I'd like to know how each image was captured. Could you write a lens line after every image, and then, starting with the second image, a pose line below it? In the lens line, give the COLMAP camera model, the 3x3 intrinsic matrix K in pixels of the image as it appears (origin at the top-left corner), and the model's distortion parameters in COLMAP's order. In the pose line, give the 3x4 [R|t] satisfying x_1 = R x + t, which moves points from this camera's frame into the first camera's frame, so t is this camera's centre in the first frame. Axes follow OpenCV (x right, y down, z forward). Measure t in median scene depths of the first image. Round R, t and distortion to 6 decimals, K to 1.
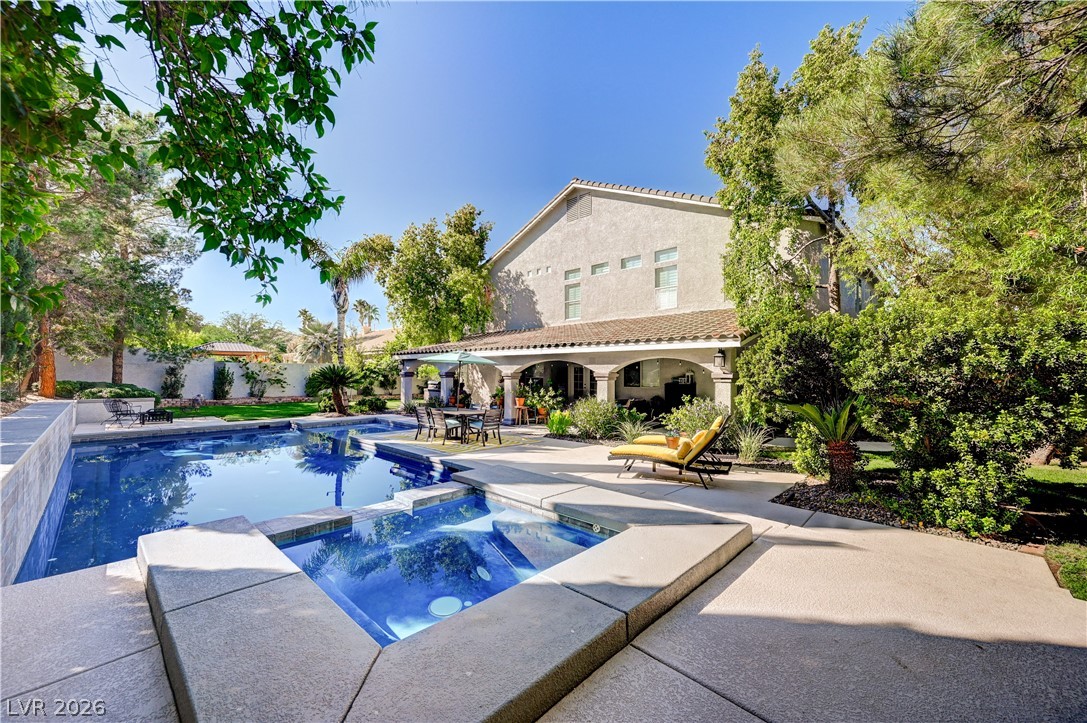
lens RADIAL K [[425.8, 0, 545.0], [0, 425.8, 364.2], [0, 0, 1]] dist [-0.001988, -0.000437]
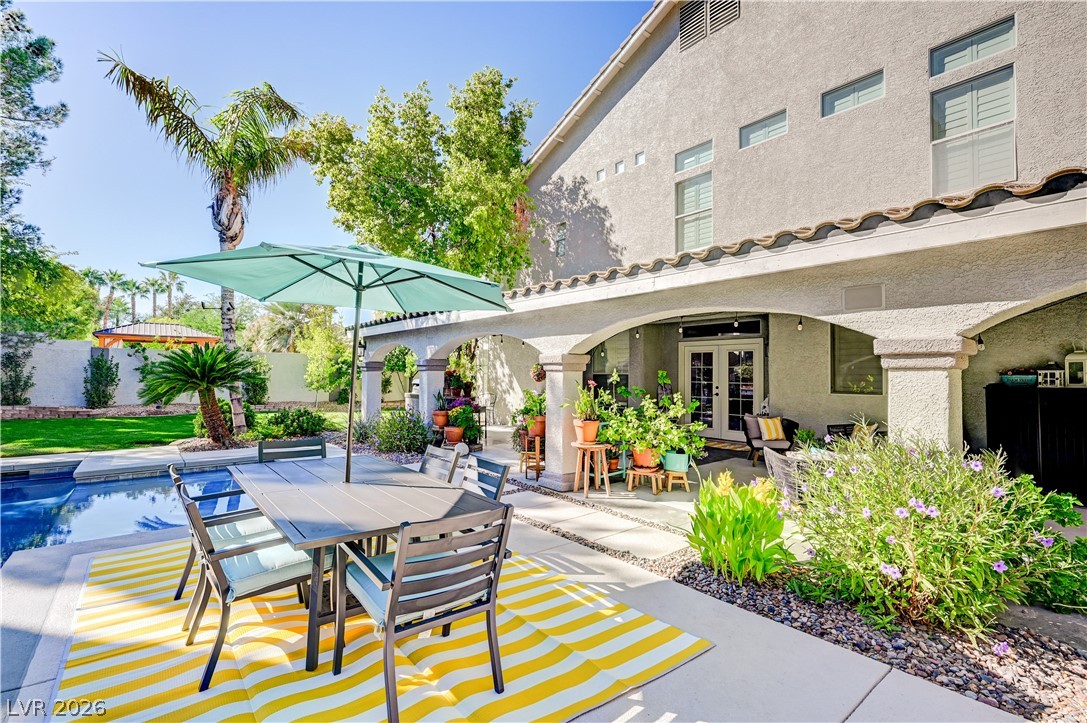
lens RADIAL K [[492.5, 0, 543.9], [0, 492.5, 364.7], [0, 0, 1]] dist [0.001992, -0.001606]
pose [[0.992427, 0.003116, -0.122799, -0.031769], [-0.003230, 0.999995, -0.000729, 0.022476], [0.122796, 0.001120, 0.992431, 0.422499]]
